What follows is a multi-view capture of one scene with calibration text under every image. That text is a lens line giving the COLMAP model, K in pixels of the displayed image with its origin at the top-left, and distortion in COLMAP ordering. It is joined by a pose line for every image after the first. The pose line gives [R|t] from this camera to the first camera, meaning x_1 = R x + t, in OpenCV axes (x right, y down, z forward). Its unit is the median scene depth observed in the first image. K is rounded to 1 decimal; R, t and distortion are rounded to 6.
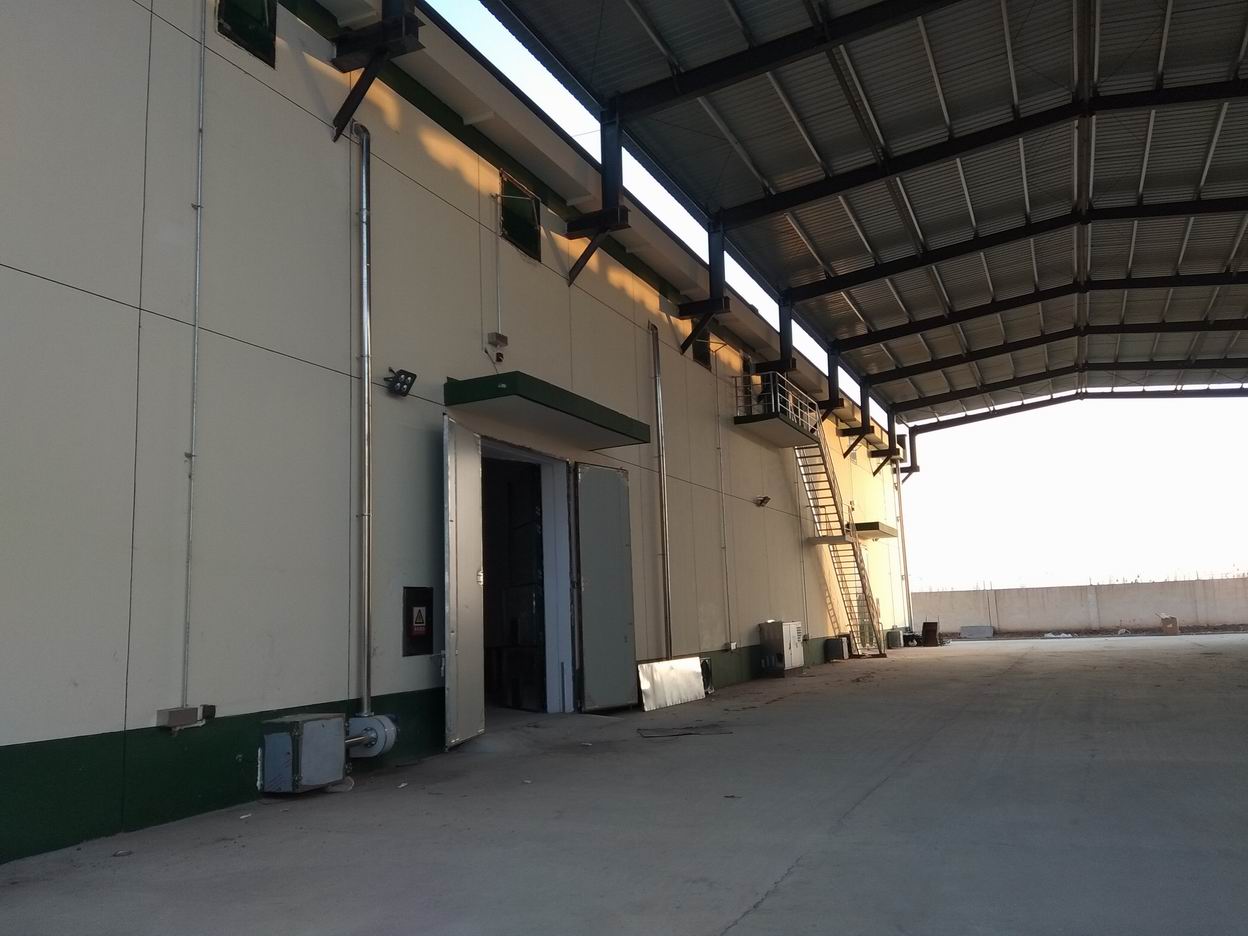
lens RADIAL K [[946.8, 0, 630.8], [0, 946.8, 486.7], [0, 0, 1]] dist [0.086796, -0.121801]
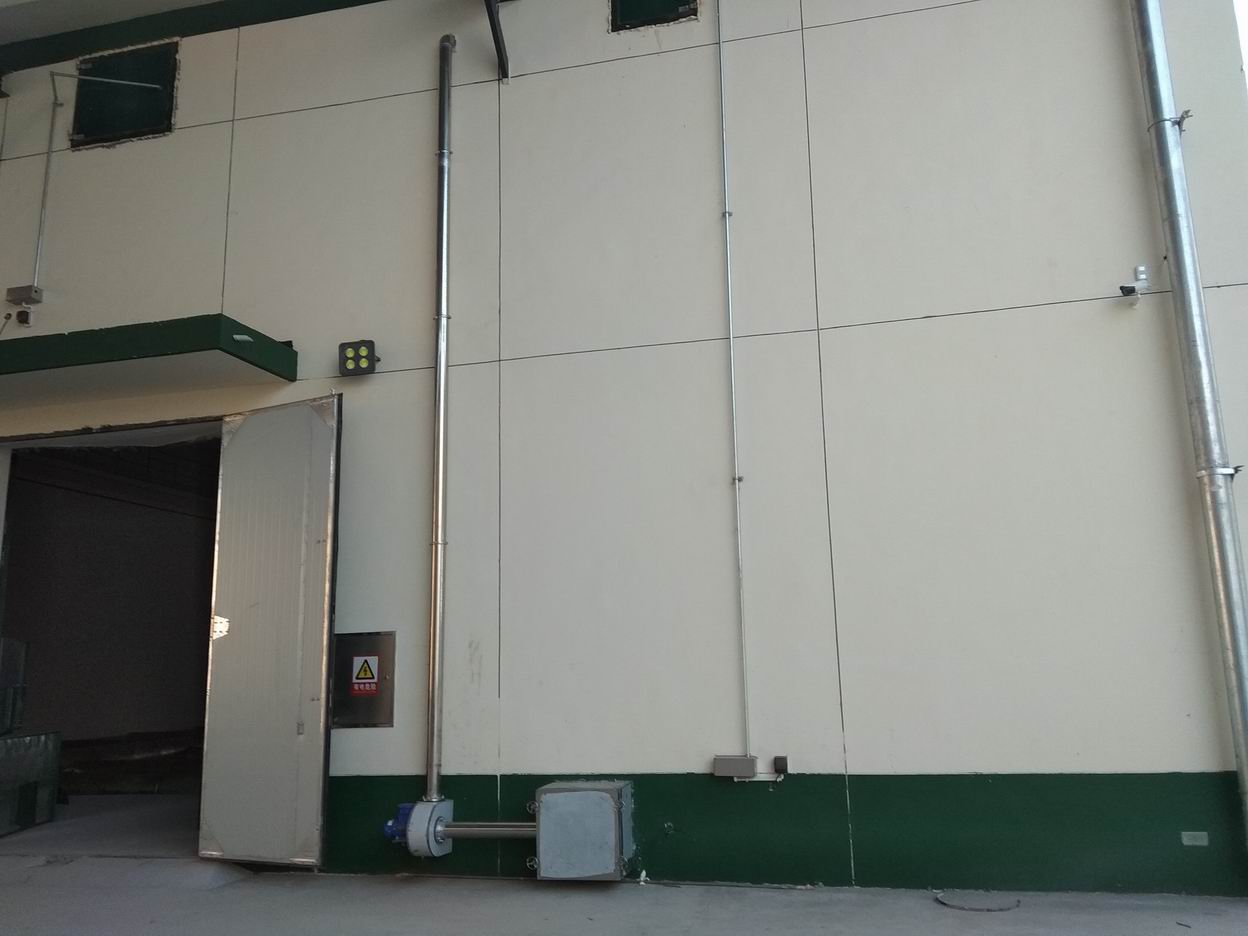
lens RADIAL K [[946.8, 0, 630.8], [0, 946.8, 486.7], [0, 0, 1]] dist [0.086796, -0.121801]
pose [[0.275801, -0.156678, -0.948360, 0.523912], [0.146939, 0.981902, -0.119486, 0.113843], [0.949917, -0.106397, 0.293832, 0.972528]]
